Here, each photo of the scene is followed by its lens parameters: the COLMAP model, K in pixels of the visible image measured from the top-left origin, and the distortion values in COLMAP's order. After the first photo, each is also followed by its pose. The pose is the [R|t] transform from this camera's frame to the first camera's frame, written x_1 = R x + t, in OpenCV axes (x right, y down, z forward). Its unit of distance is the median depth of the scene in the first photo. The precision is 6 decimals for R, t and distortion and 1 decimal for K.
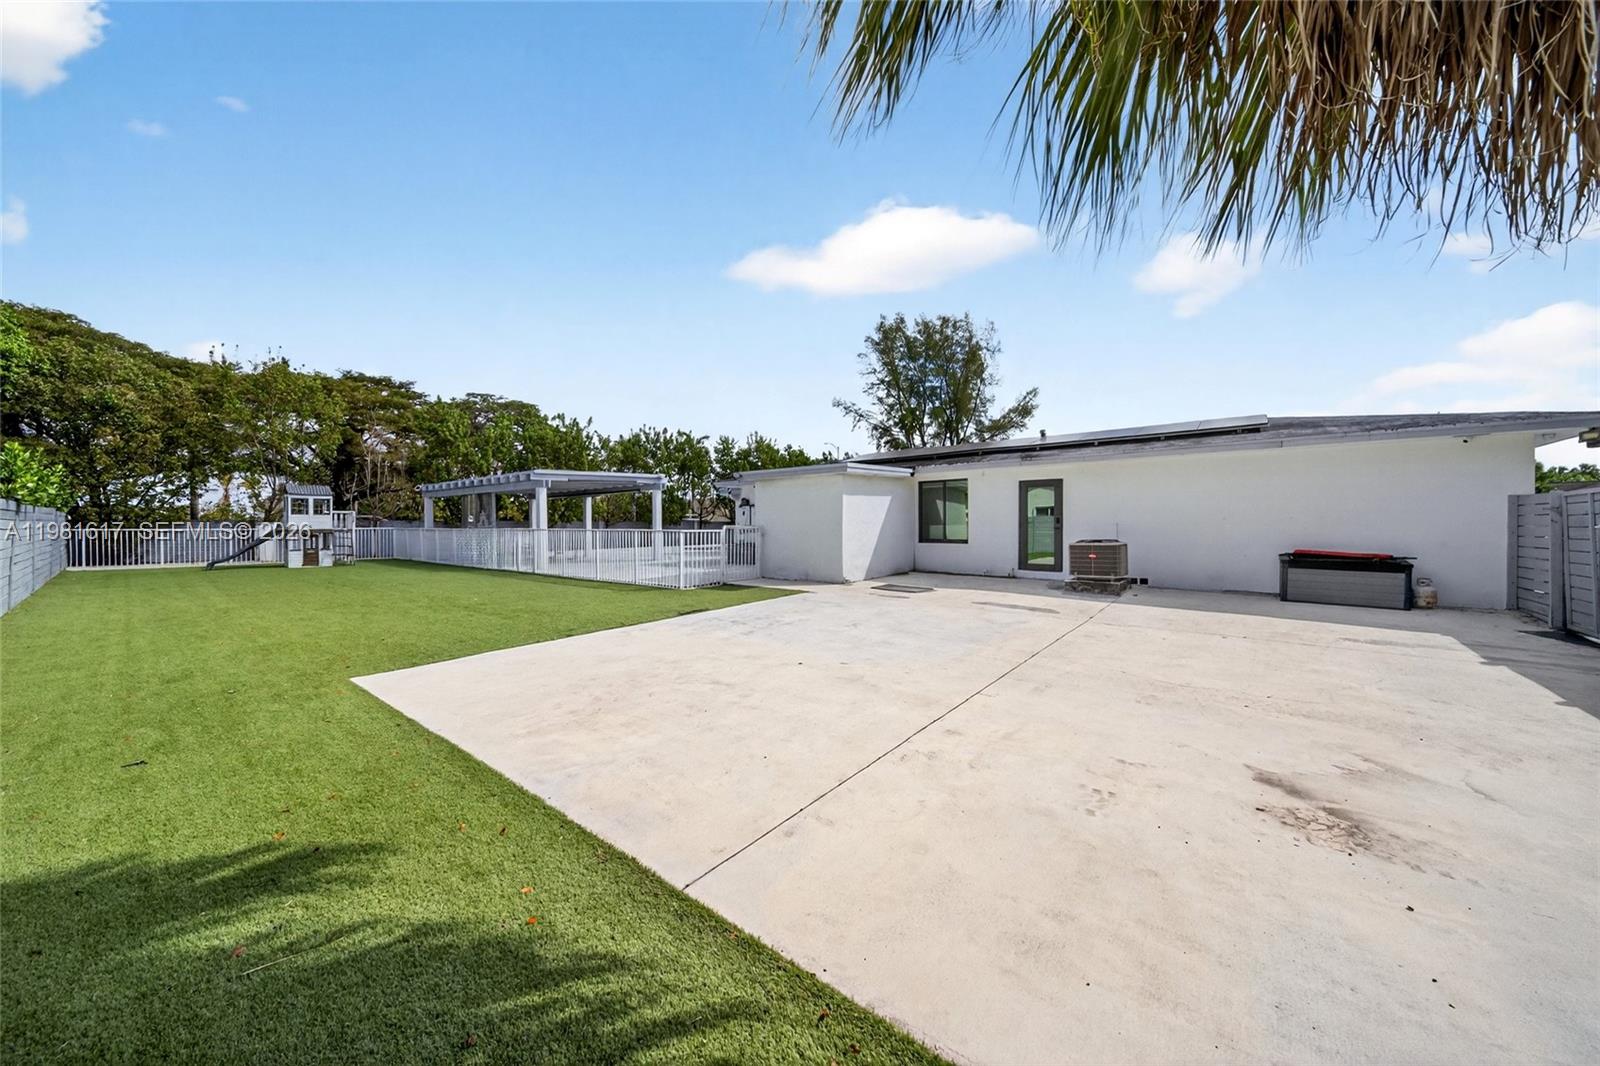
lens RADIAL K [[554.3, 0, 805.0], [0, 554.3, 530.4], [0, 0, 1]] dist [-0.001616, -0.000298]
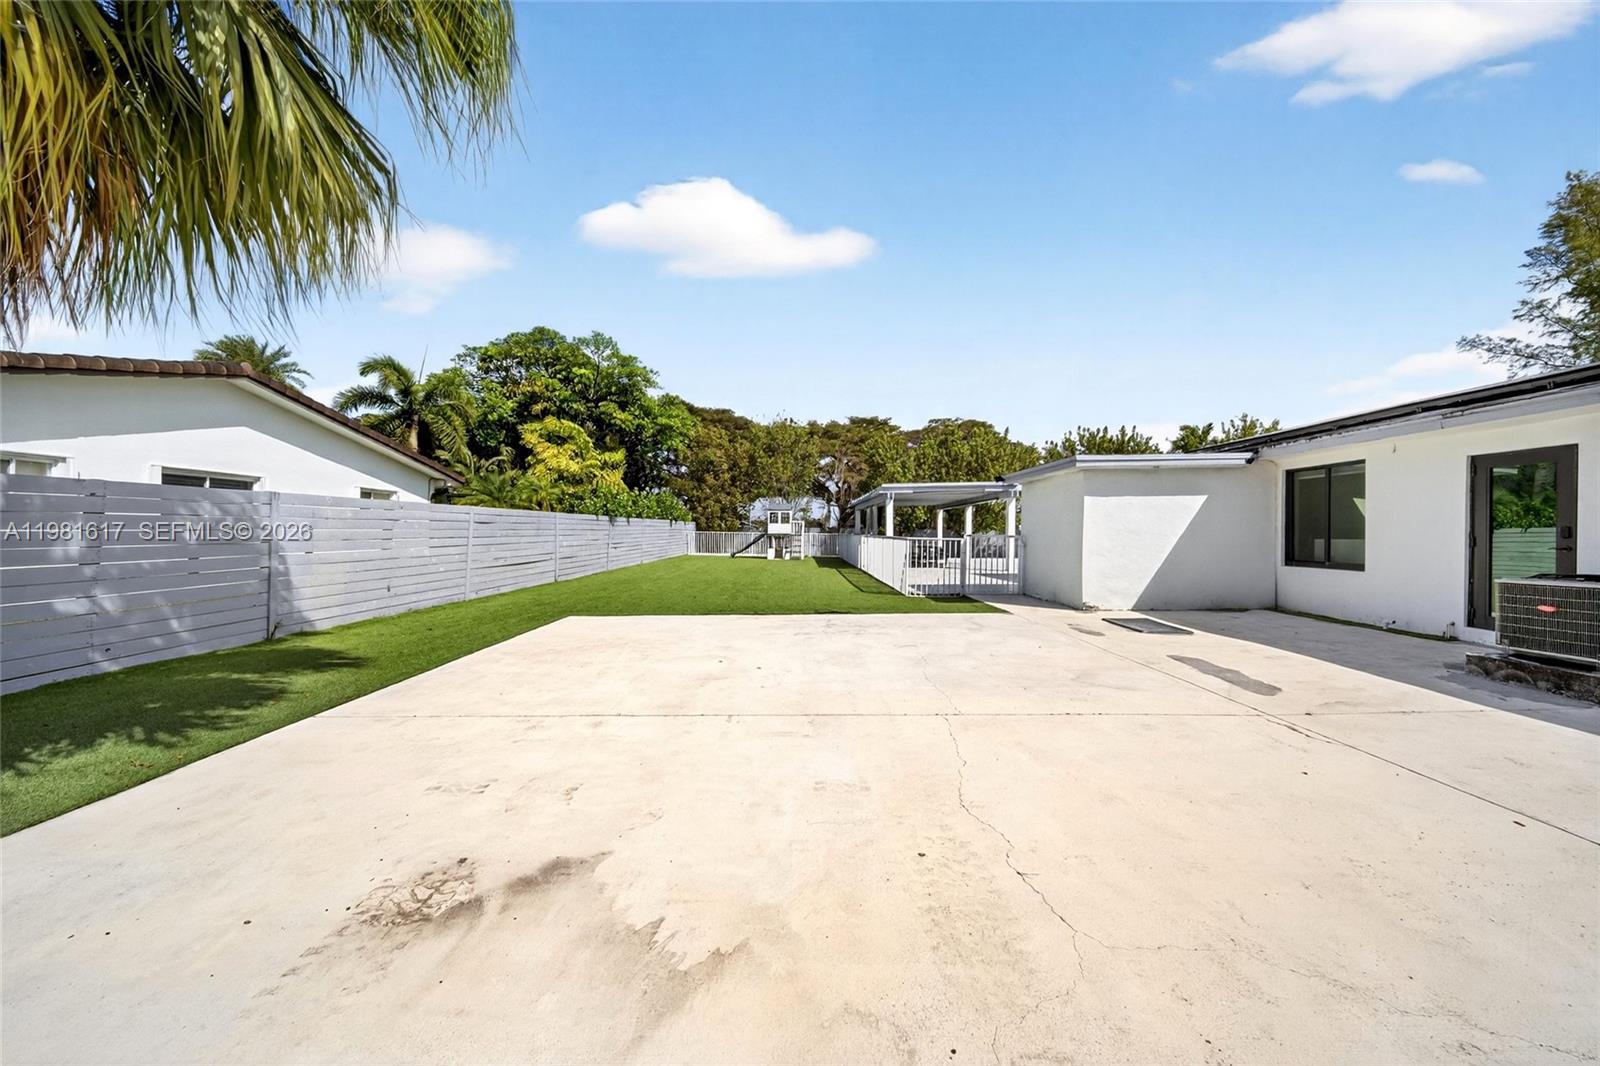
lens RADIAL K [[554.3, 0, 805.0], [0, 554.3, 530.4], [0, 0, 1]] dist [-0.001616, -0.000298]
pose [[0.634958, 0.008144, -0.772504, 0.374924], [-0.022322, 0.999720, -0.007808, -0.001138], [0.772224, 0.022202, 0.634962, 0.177648]]
